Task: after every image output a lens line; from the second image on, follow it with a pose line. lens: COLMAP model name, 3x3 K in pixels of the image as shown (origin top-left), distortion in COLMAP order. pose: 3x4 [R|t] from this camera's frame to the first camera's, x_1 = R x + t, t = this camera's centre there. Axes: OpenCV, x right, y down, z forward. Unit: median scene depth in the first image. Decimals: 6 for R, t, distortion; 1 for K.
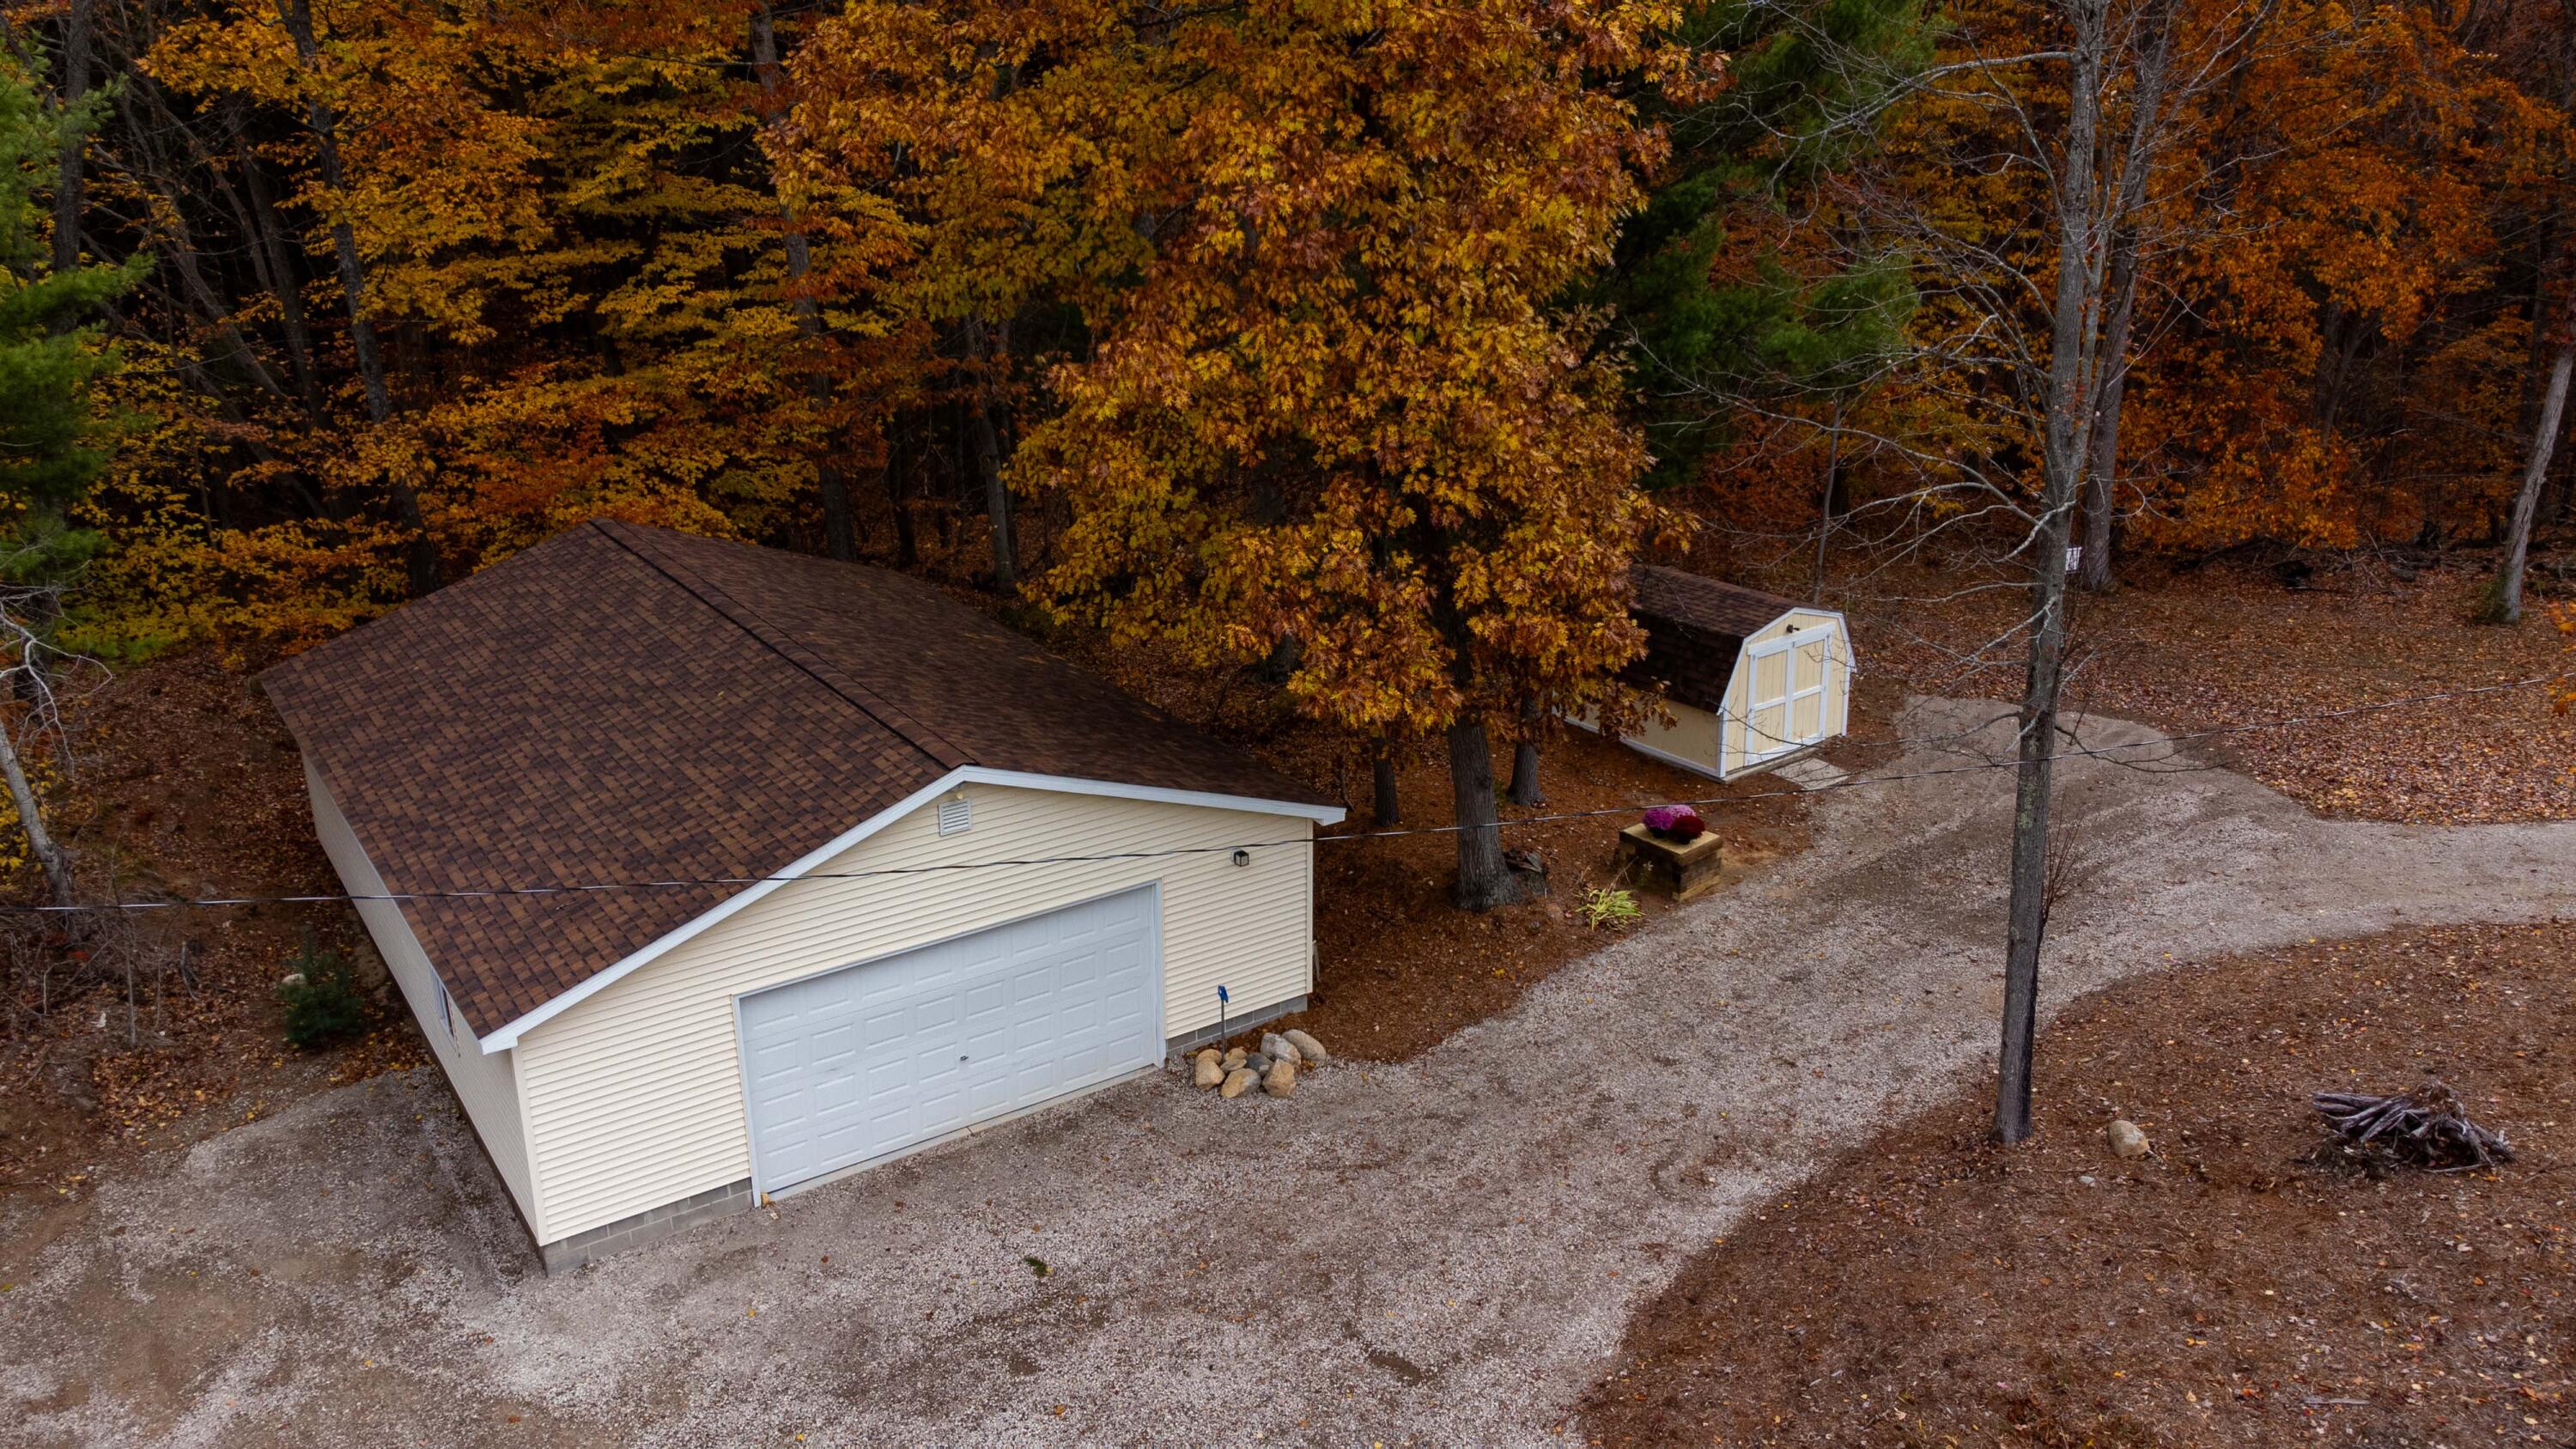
lens RADIAL K [[1909.1, 0, 1288.1], [0, 1909.1, 748.8], [0, 0, 1]] dist [0.084240, -0.065357]
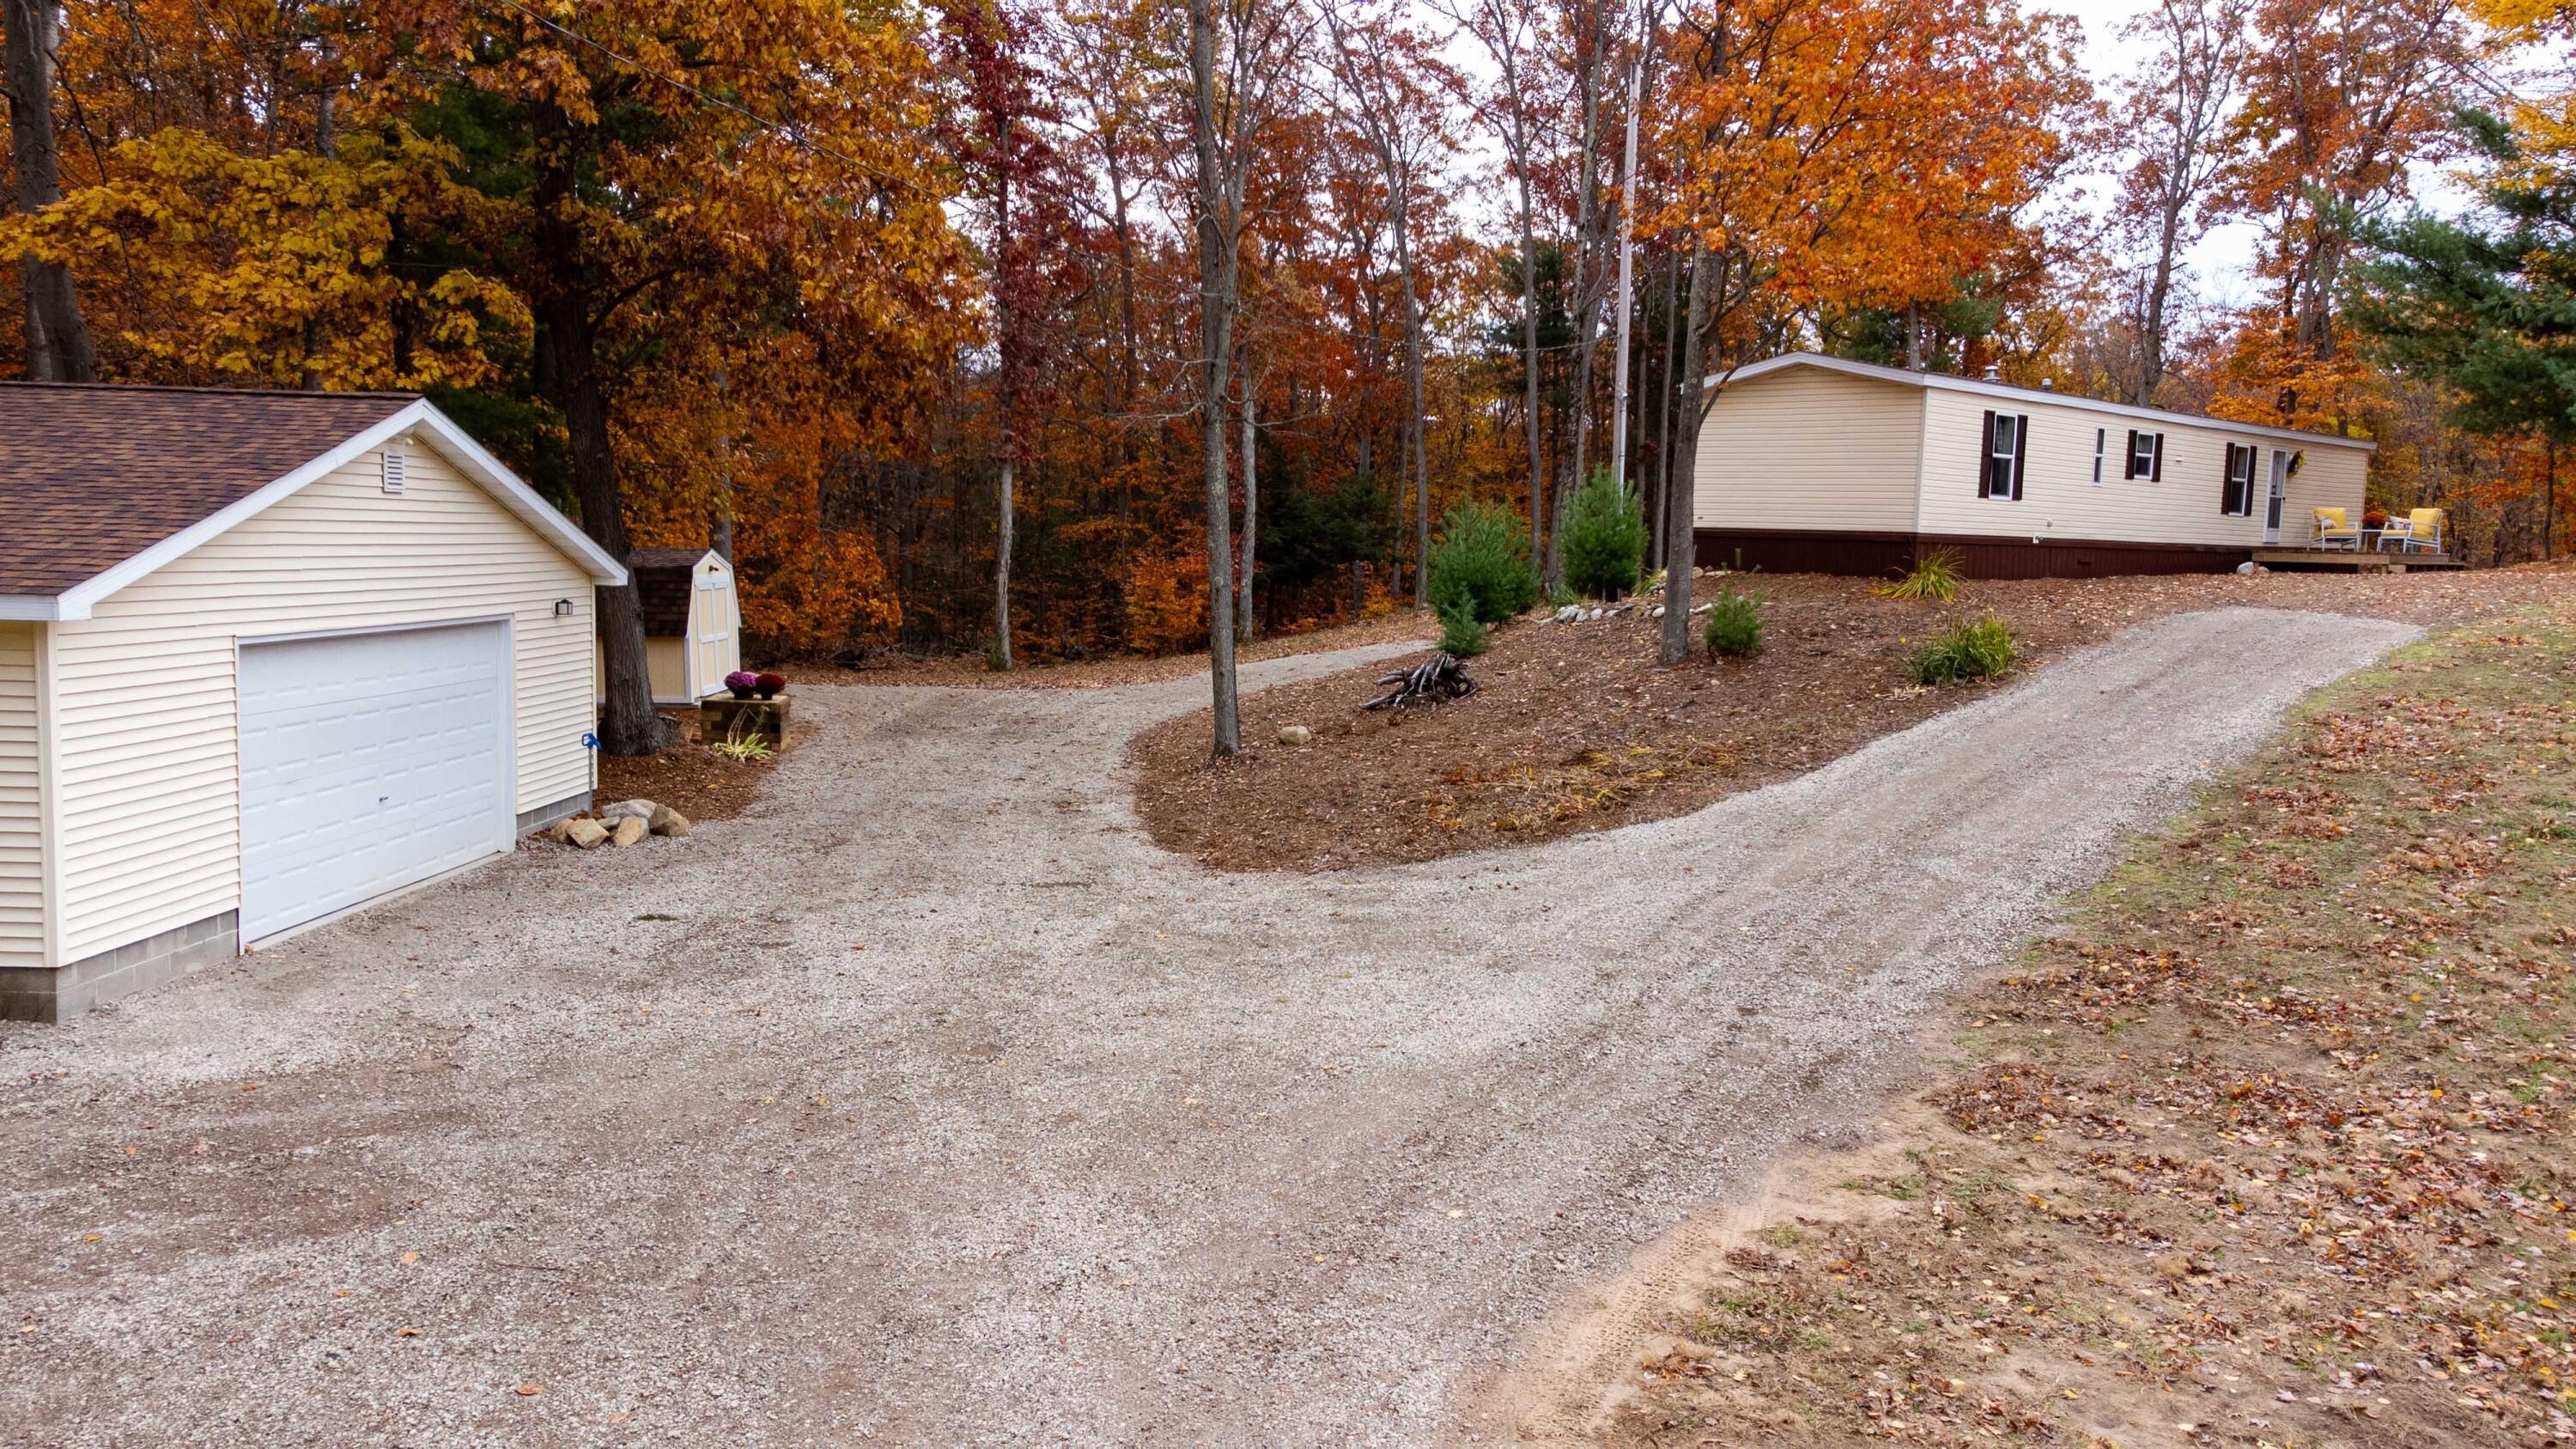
lens RADIAL K [[1909.1, 0, 1288.1], [0, 1909.1, 748.8], [0, 0, 1]] dist [0.084240, -0.065357]
pose [[0.588351, -0.071504, 0.805438, -0.586971], [0.253977, 0.962014, -0.100120, 0.311184], [-0.767684, 0.263469, 0.584162, 0.203485]]
